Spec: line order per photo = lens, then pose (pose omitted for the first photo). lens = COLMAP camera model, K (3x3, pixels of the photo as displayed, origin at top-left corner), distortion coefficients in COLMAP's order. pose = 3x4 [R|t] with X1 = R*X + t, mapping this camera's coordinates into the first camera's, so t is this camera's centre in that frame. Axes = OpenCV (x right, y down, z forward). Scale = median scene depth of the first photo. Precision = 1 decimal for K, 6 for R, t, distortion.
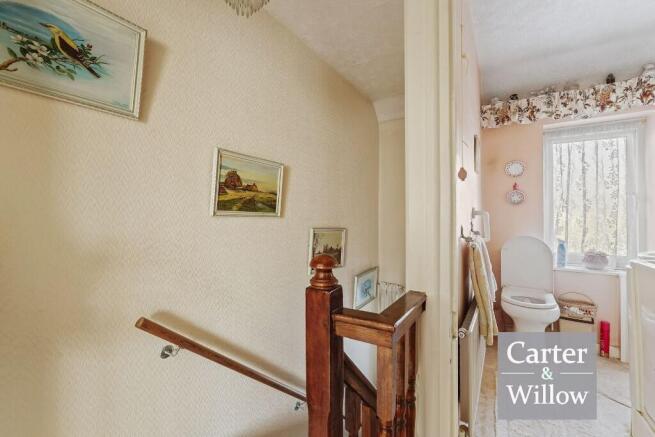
lens RADIAL K [[267.5, 0, 324.2], [0, 267.5, 209.6], [0, 0, 1]] dist [0.000129, -0.000006]
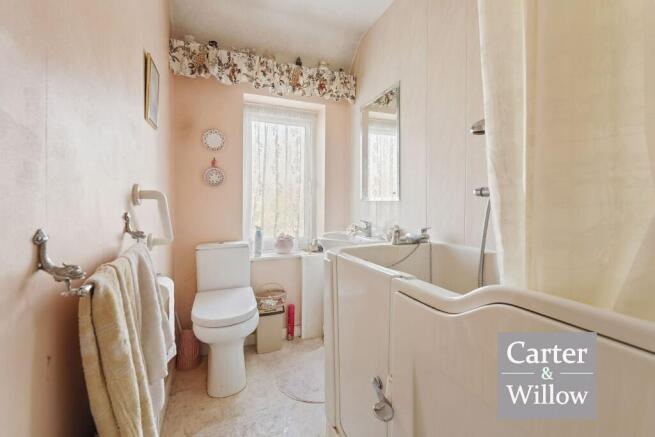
lens RADIAL K [[267.5, 0, 326.4], [0, 267.5, 199.3], [0, 0, 1]] dist [0.000129, -0.000006]
pose [[0.540824, -0.000560, 0.841136, 0.257517], [-0.012032, 0.999892, 0.008402, 0.010534], [-0.841050, -0.014665, 0.540759, 0.329960]]
